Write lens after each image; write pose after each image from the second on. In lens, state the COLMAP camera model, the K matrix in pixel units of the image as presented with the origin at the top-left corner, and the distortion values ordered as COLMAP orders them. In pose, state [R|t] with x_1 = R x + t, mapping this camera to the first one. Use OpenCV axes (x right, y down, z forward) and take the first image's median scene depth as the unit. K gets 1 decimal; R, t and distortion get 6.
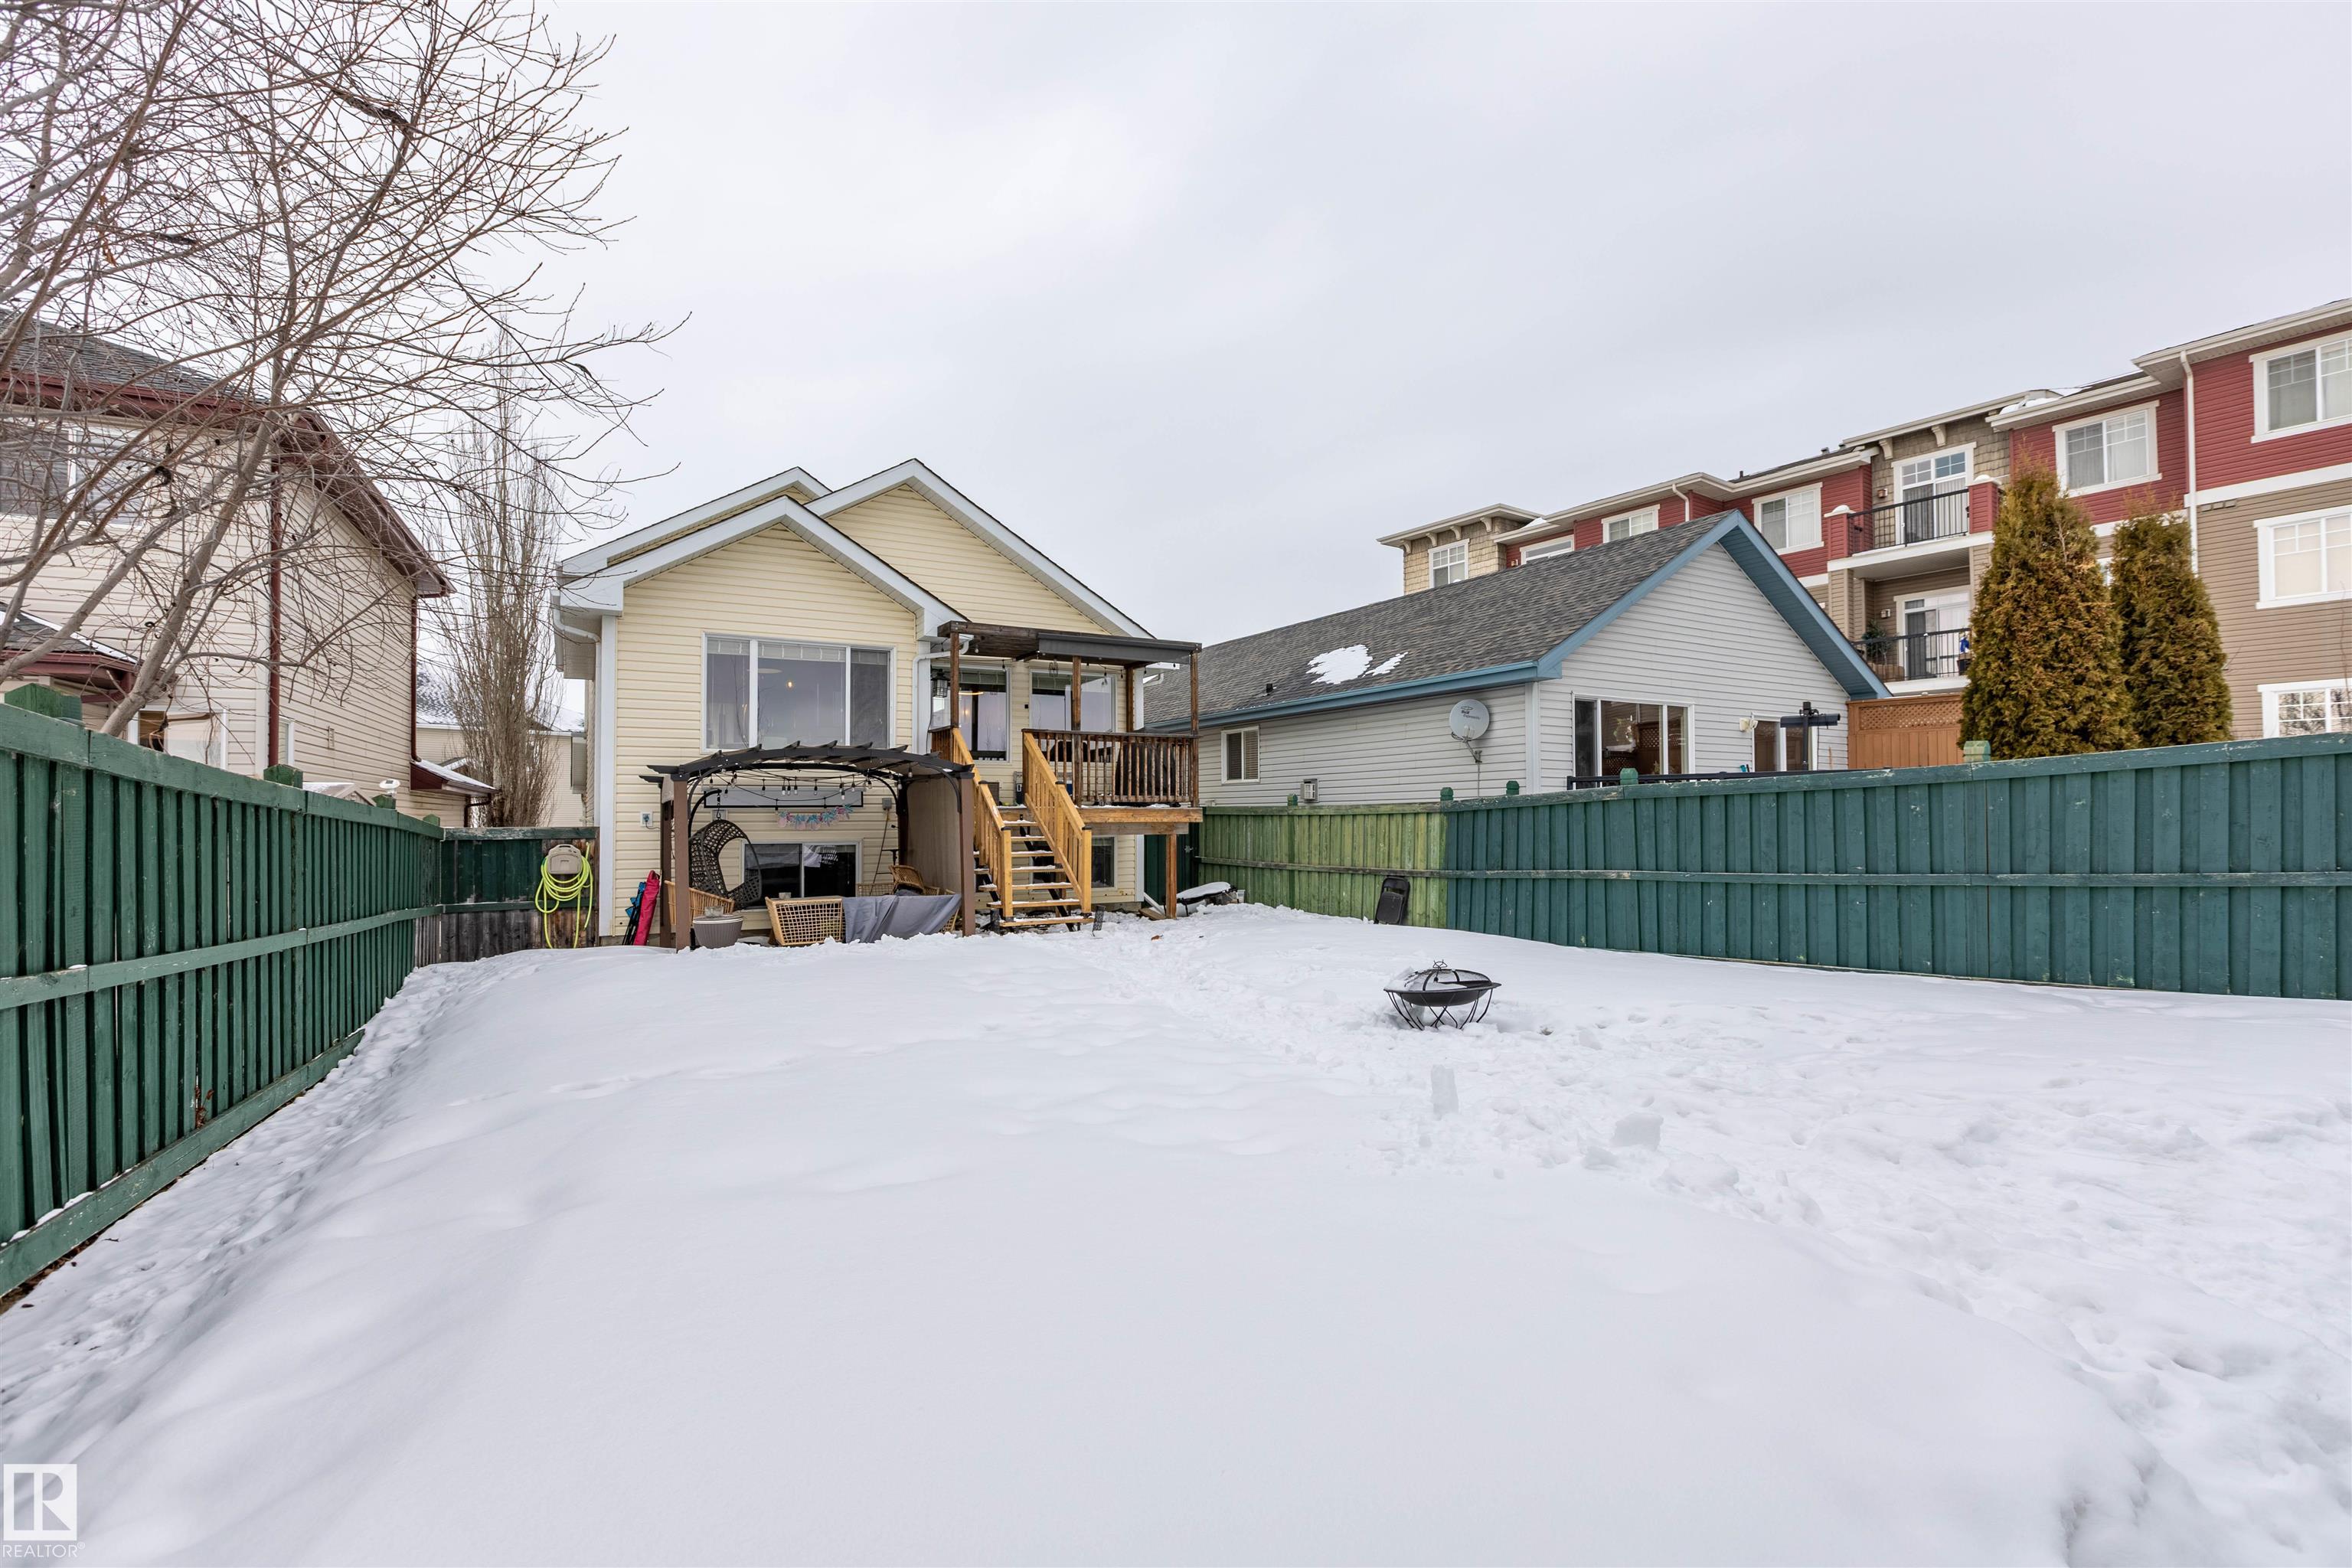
lens RADIAL K [[1049.4, 0, 1175.3], [0, 1049.4, 816.1], [0, 0, 1]] dist [-0.000434, -0.000173]
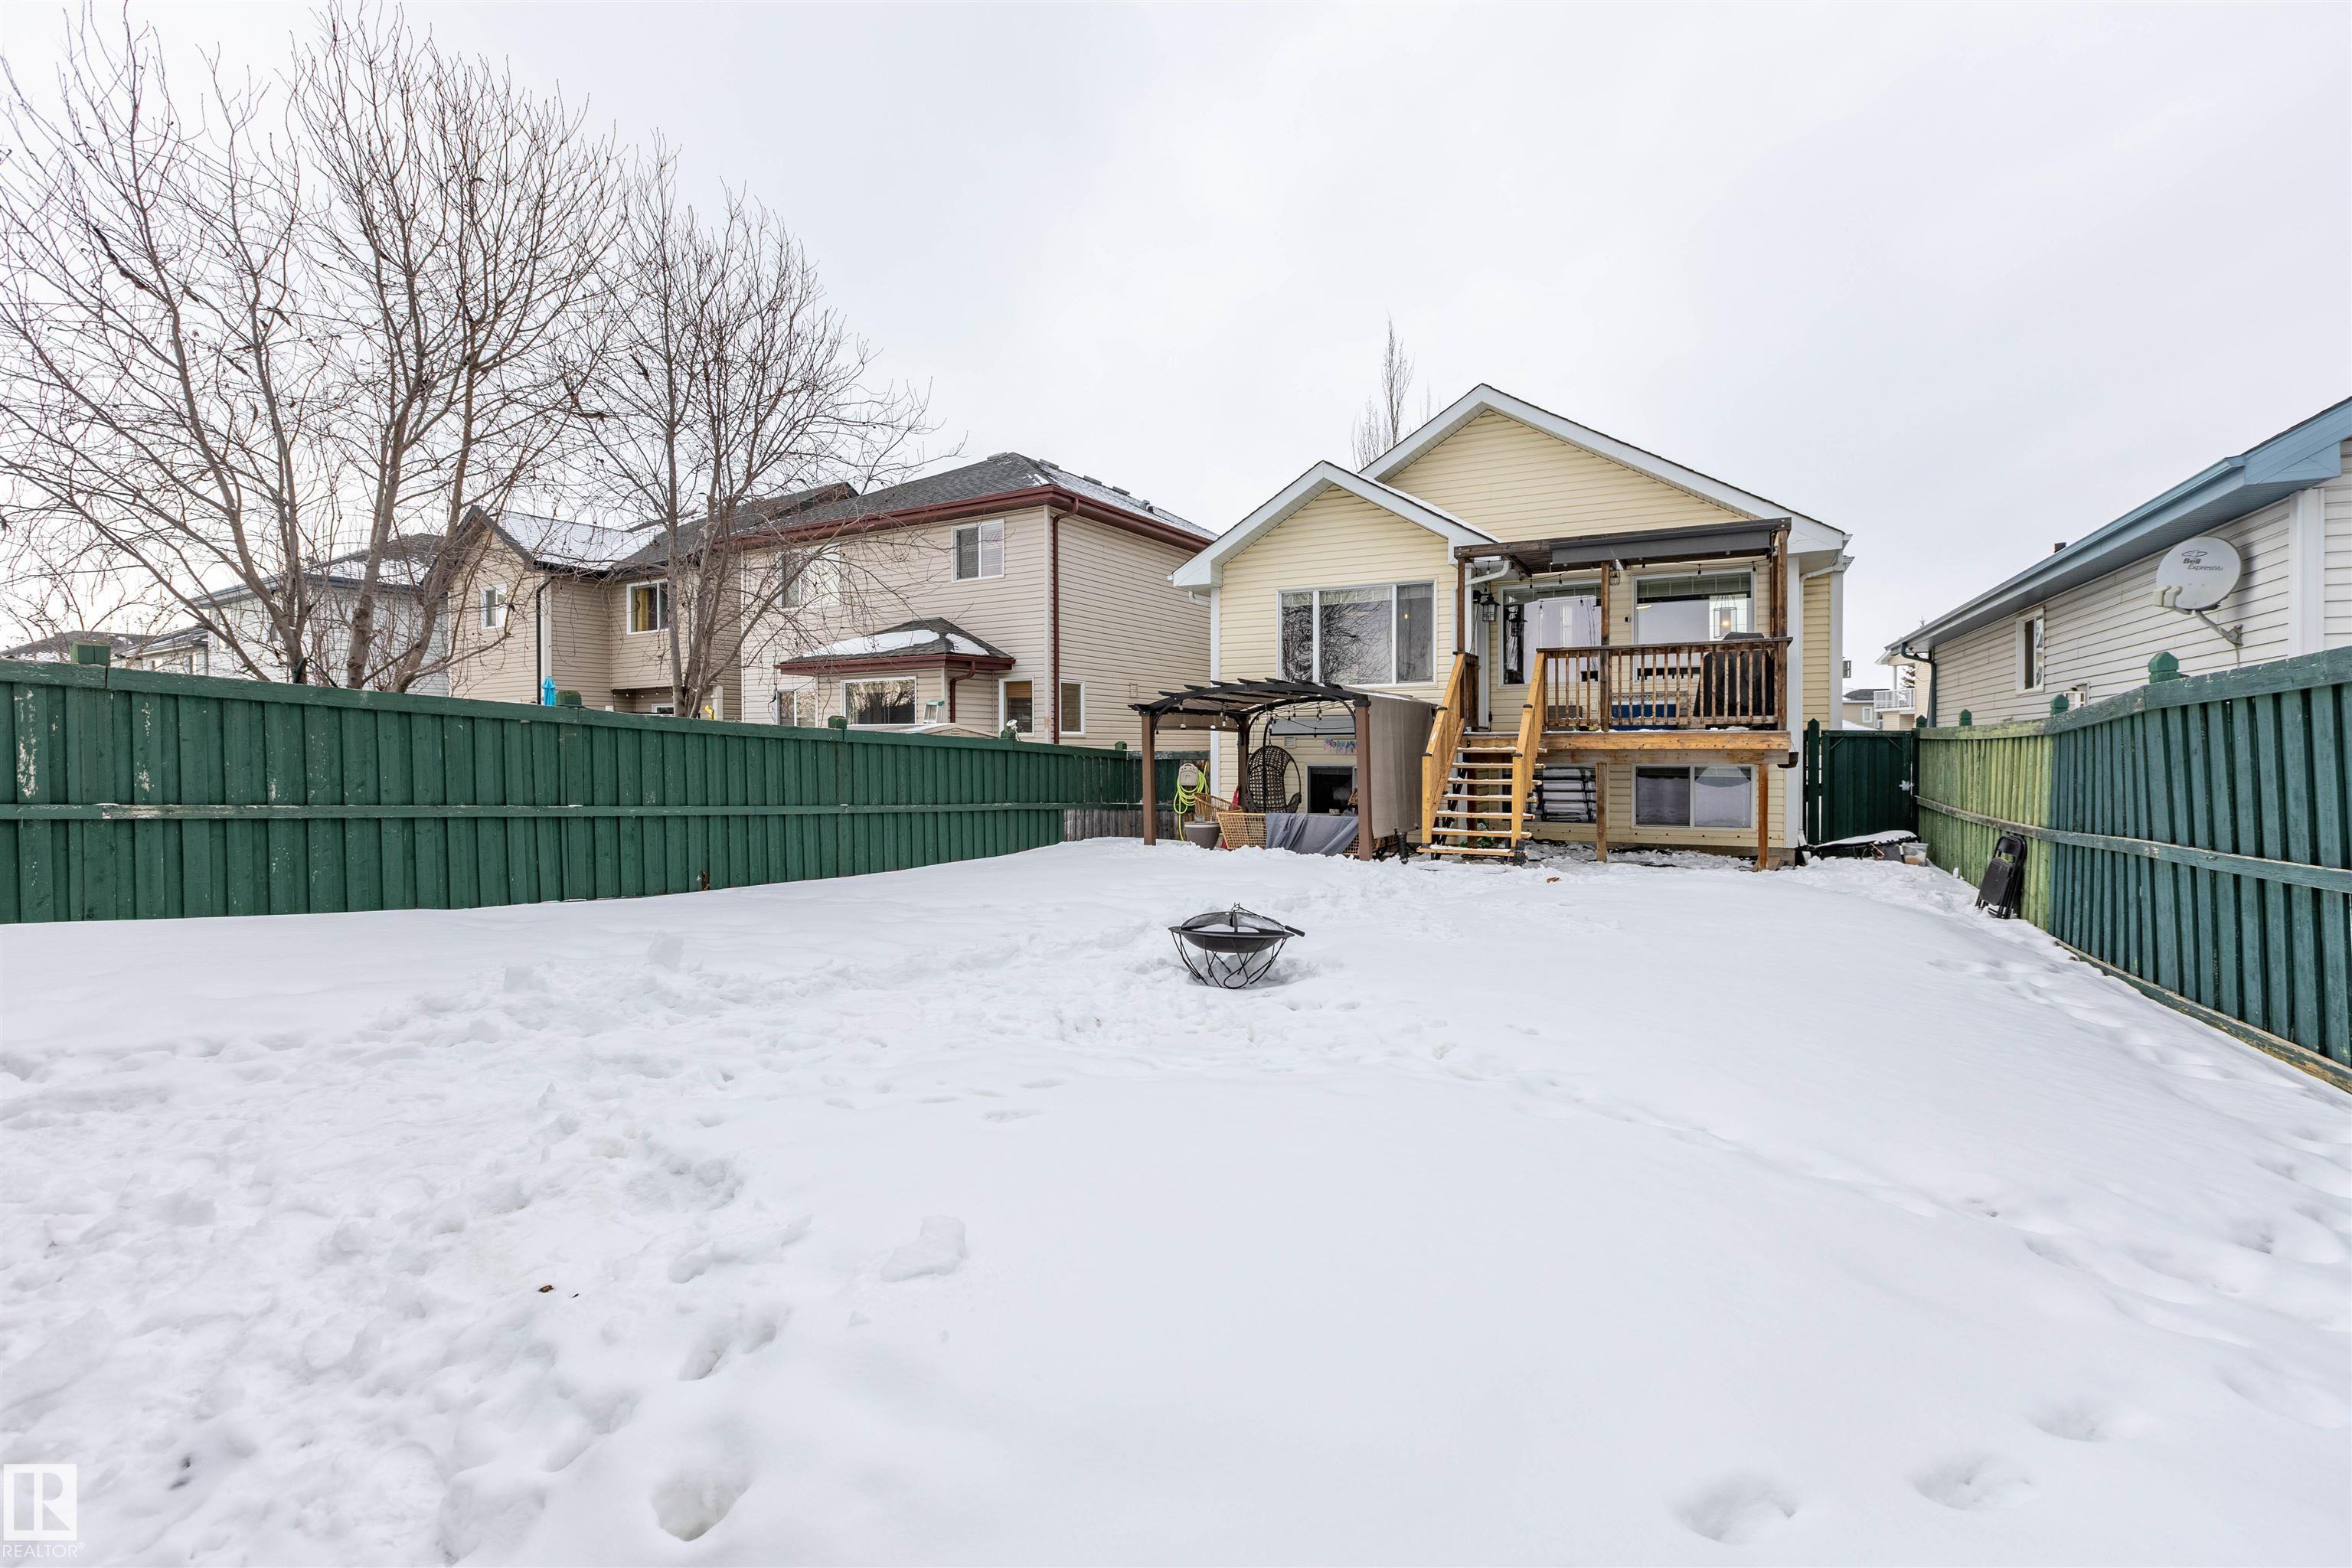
lens RADIAL K [[1128.1, 0, 1296.5], [0, 1128.1, 781.5], [0, 0, 1]] dist [0.000249, -0.000085]
pose [[0.554744, 0.026453, -0.831601, 0.590274], [0.001052, 0.999471, 0.032494, 0.002523], [0.832021, -0.018900, 0.554423, 0.267854]]
